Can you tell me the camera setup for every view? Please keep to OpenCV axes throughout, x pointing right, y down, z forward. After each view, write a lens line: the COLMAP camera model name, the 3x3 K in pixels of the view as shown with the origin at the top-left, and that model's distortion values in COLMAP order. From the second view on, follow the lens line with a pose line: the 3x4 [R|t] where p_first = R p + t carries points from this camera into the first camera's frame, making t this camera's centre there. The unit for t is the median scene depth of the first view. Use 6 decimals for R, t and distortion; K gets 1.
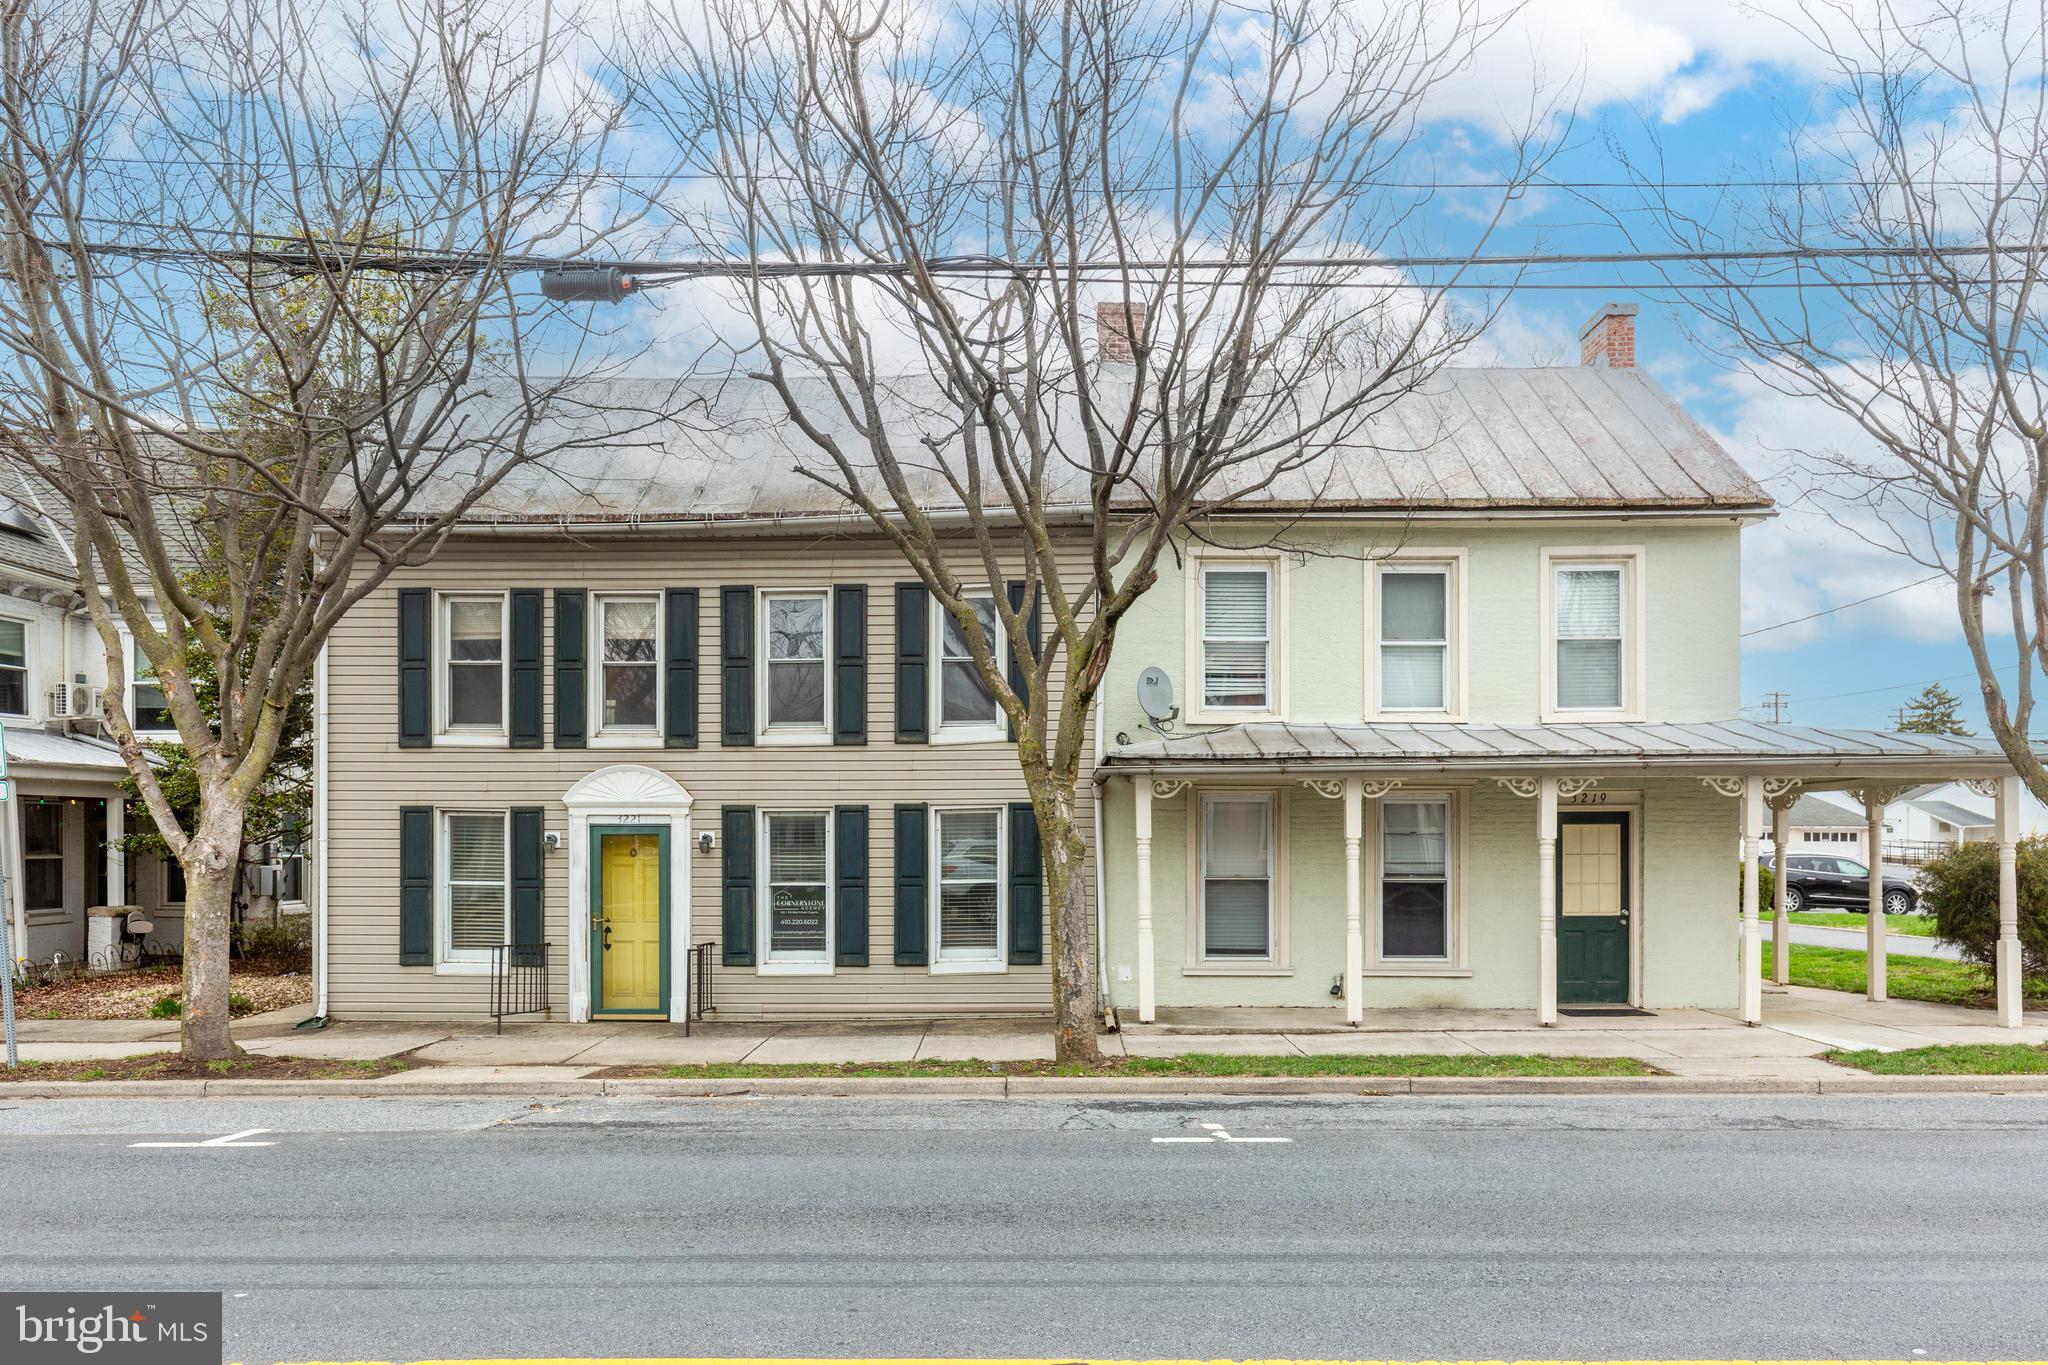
lens RADIAL K [[1537.1, 0, 975.0], [0, 1537.1, 738.2], [0, 0, 1]] dist [0.003169, -0.000056]
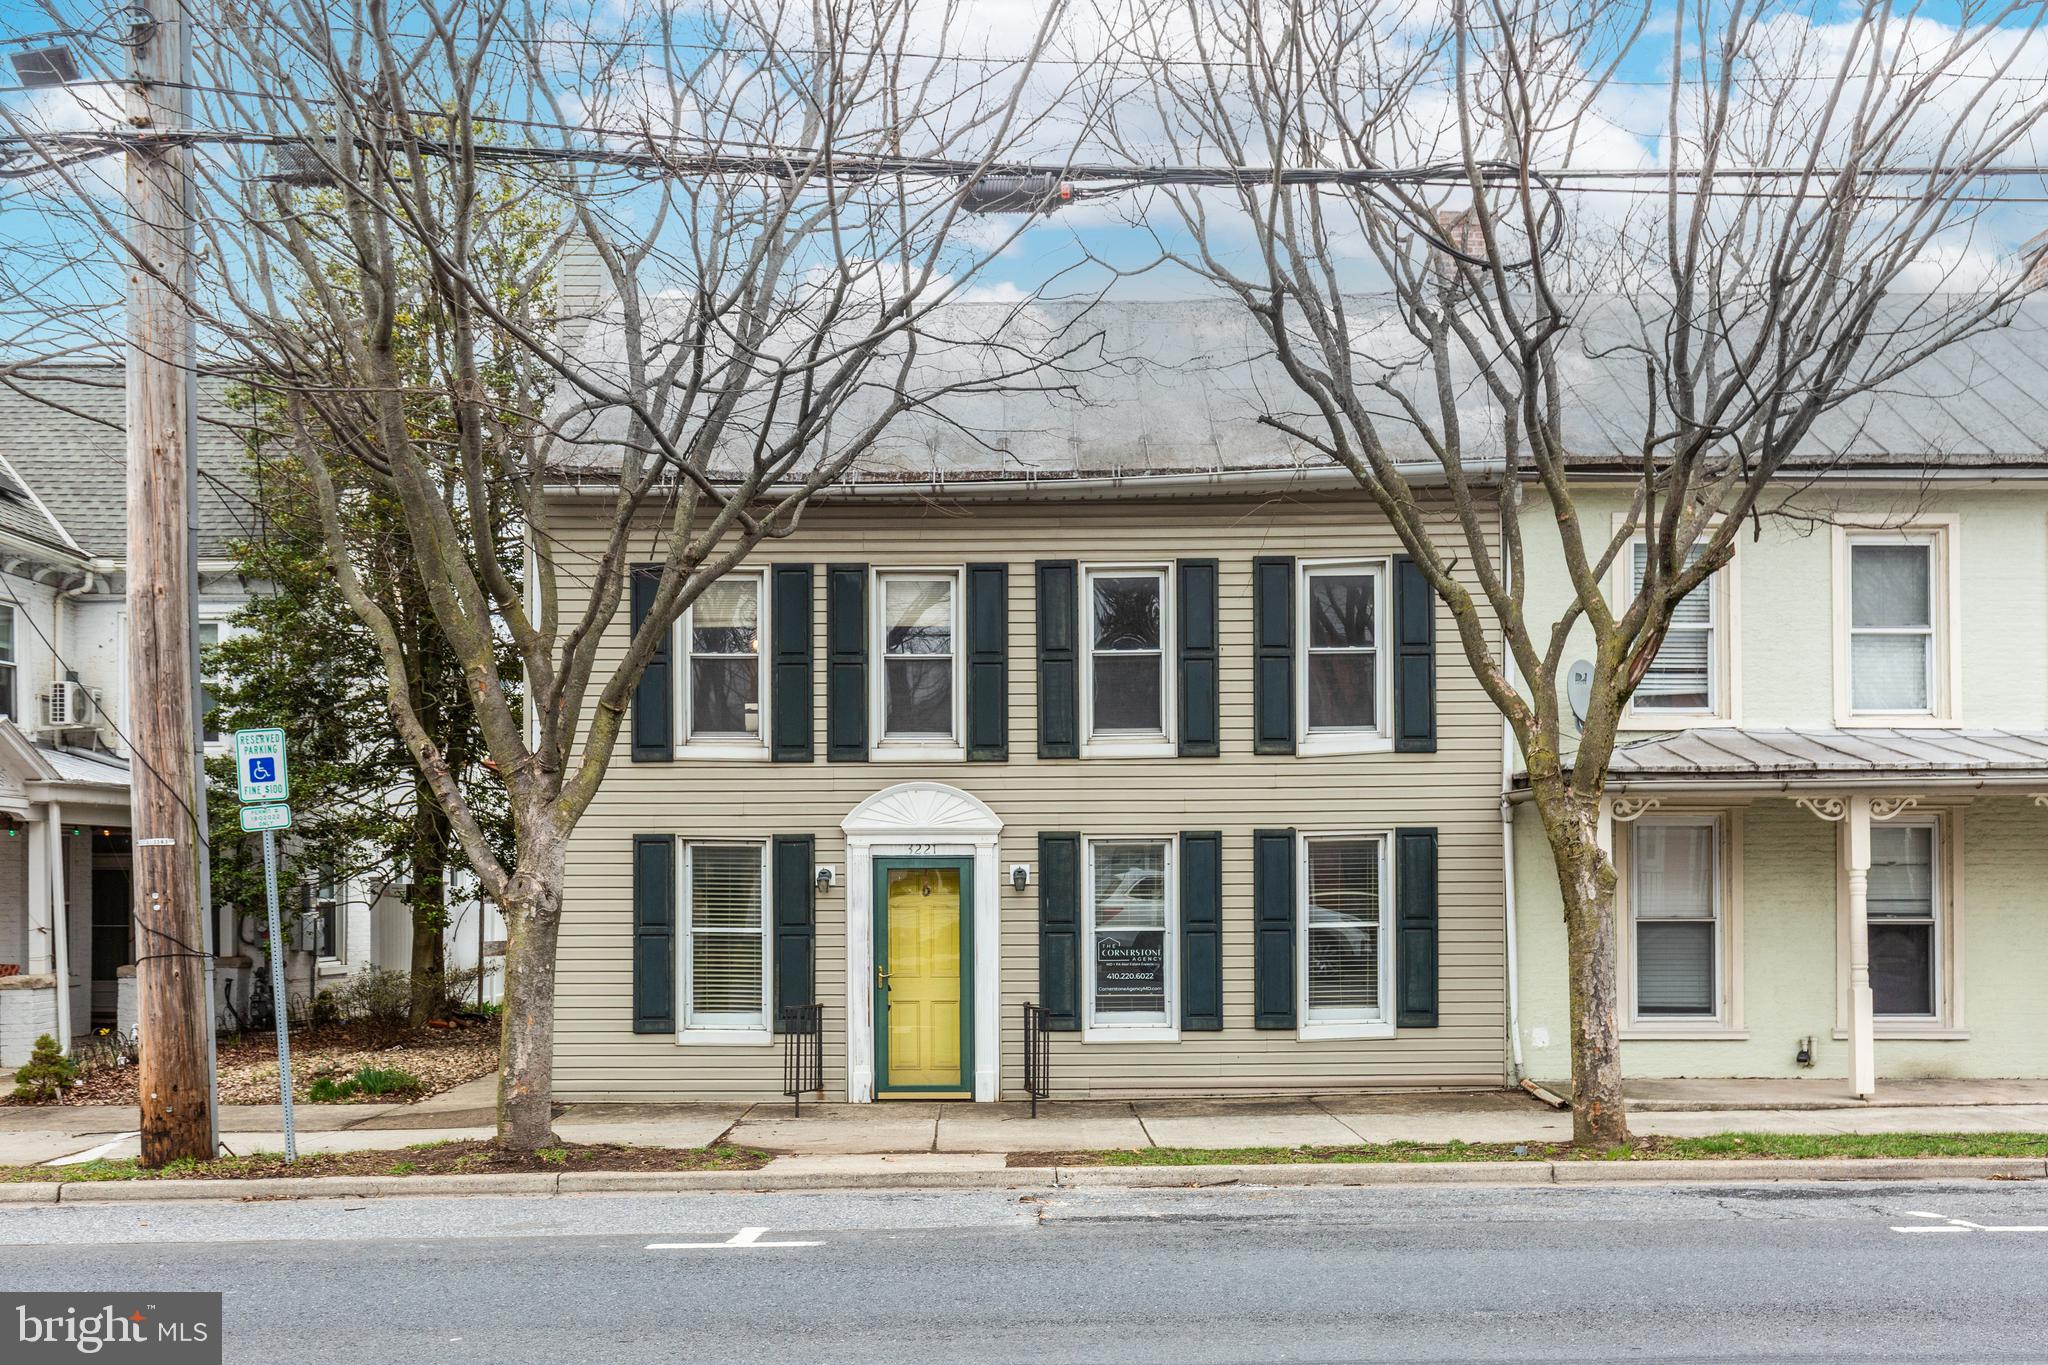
lens RADIAL K [[1948.2, 0, 1007.8], [0, 1948.2, 723.4], [0, 0, 1]] dist [0.020236, -0.023029]
pose [[0.999593, -0.001924, 0.028465, -0.214167], [0.002340, 0.999891, -0.014575, 0.001472], [-0.028434, 0.014635, 0.999489, -0.024171]]
